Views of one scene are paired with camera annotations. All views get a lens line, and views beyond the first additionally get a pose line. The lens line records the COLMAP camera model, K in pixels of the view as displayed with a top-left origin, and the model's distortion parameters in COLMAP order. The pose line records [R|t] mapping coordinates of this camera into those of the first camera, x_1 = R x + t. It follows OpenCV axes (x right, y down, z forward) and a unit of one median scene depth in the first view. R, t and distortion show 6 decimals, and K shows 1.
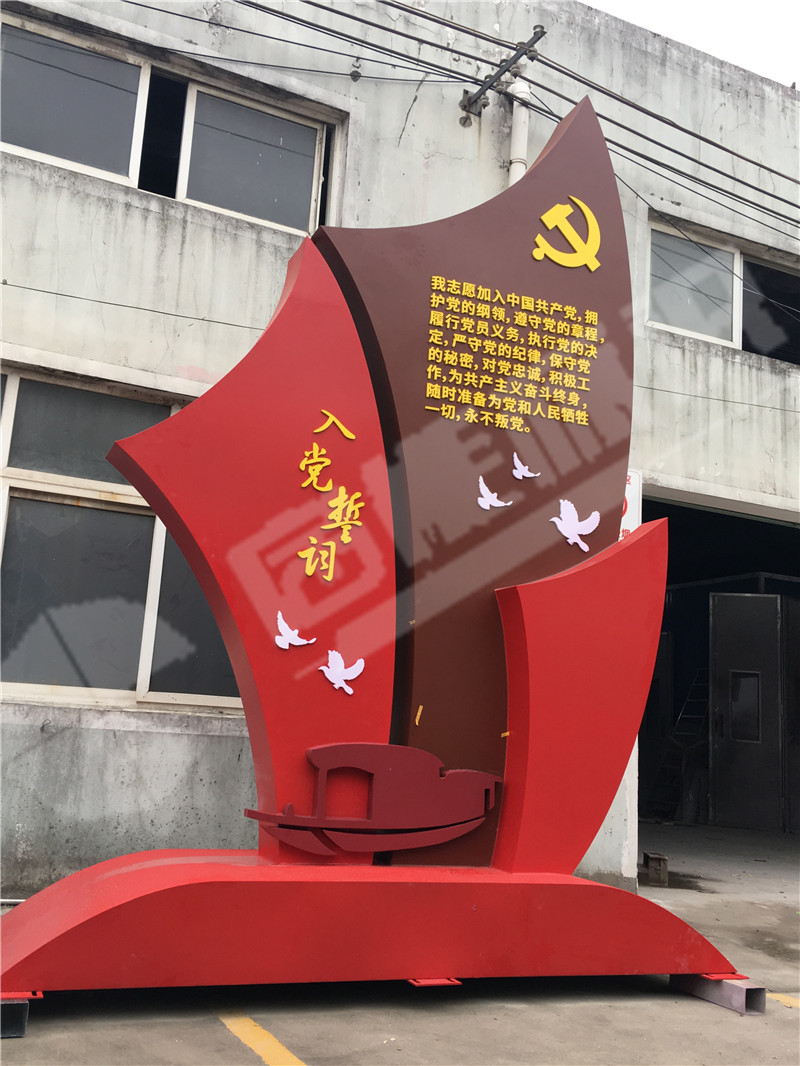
lens RADIAL K [[1065.5, 0, 400.0], [0, 1065.5, 533.0], [0, 0, 1]] dist [0.132983, -0.198386]
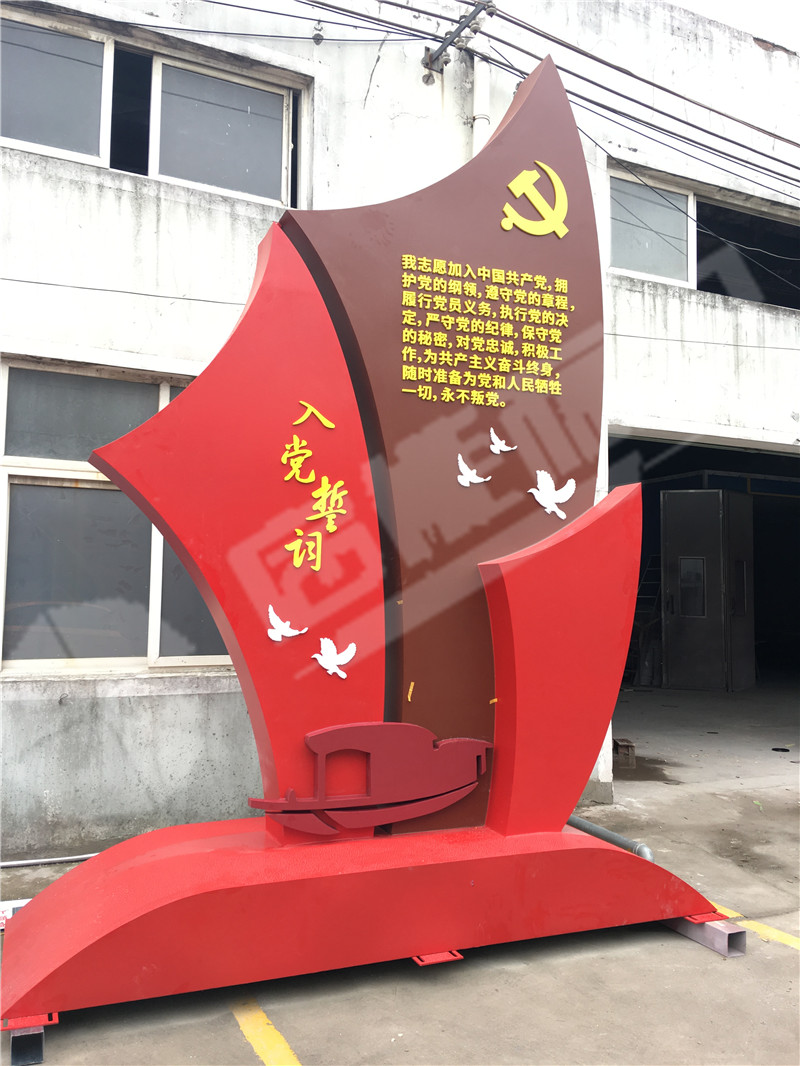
lens RADIAL K [[898.3, 0, 400.0], [0, 898.3, 533.0], [0, 0, 1]] dist [0.135206, -0.204083]
pose [[0.998637, -0.051846, 0.006091, 0.007744], [0.050823, 0.992256, 0.113333, -0.067096], [-0.011920, -0.112869, 0.993538, 0.110694]]
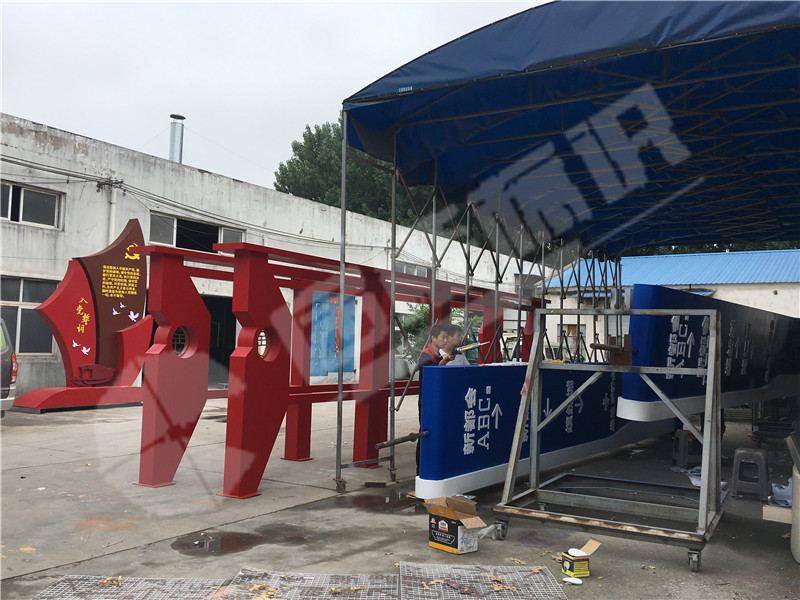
lens RADIAL K [[752.7, 0, 400.0], [0, 752.7, 300.0], [0, 0, 1]] dist [0.117807, -0.167598]
pose [[0.846616, -0.004699, 0.532183, -0.556564], [-0.077656, 0.988168, 0.132263, -0.543593], [-0.526508, -0.153304, 0.836234, -2.145426]]
